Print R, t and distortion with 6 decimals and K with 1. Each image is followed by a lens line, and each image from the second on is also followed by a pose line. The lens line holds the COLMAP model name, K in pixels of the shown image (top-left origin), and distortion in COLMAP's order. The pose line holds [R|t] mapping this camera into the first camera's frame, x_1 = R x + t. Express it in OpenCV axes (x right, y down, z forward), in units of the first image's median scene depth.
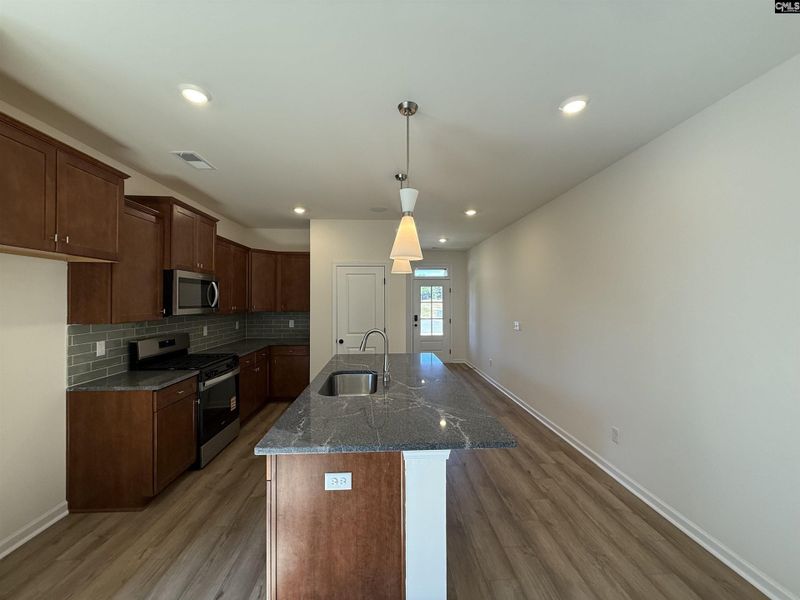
lens RADIAL K [[319.2, 0, 399.7], [0, 319.2, 300.1], [0, 0, 1]] dist [0.000569, -0.000568]
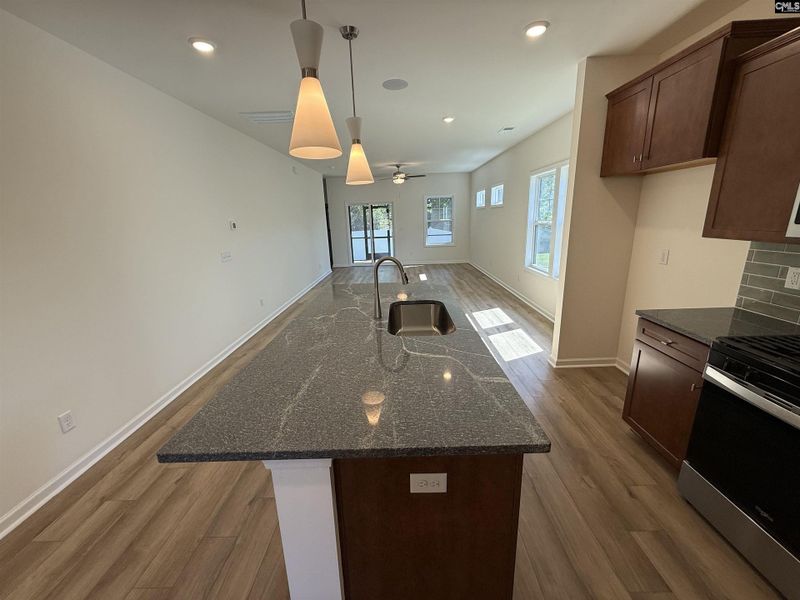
lens RADIAL K [[319.2, 0, 398.1], [0, 319.2, 299.5], [0, 0, 1]] dist [0.000569, -0.000568]
pose [[-0.997611, 0.018872, 0.066450, -0.128358], [0.035196, 0.966596, 0.253878, -0.005882], [-0.059439, 0.255611, -0.964951, 1.536762]]
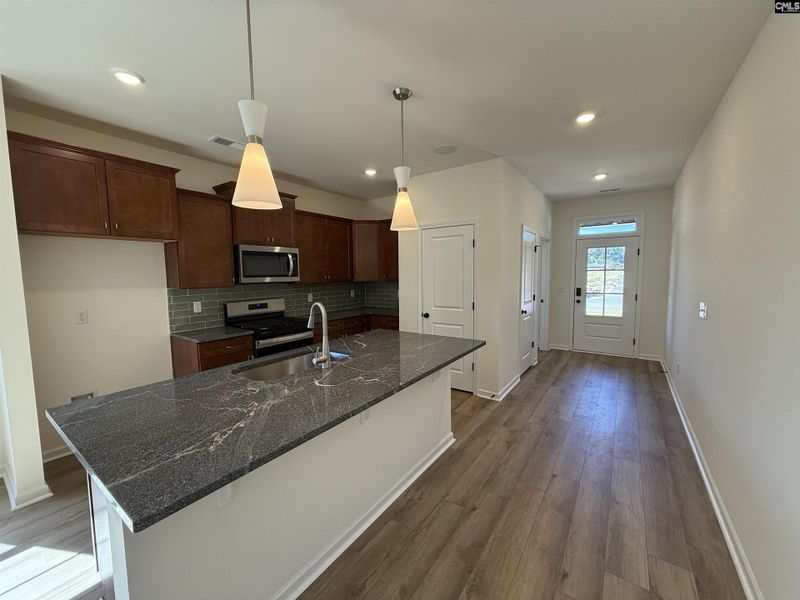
lens RADIAL K [[319.2, 0, 398.6], [0, 319.2, 299.9], [0, 0, 1]] dist [0.000569, -0.000568]
pose [[0.784824, 0.042381, -0.618268, 0.497216], [0.013678, 0.996231, 0.085652, 0.016383], [0.619568, -0.075679, 0.781286, 0.429140]]
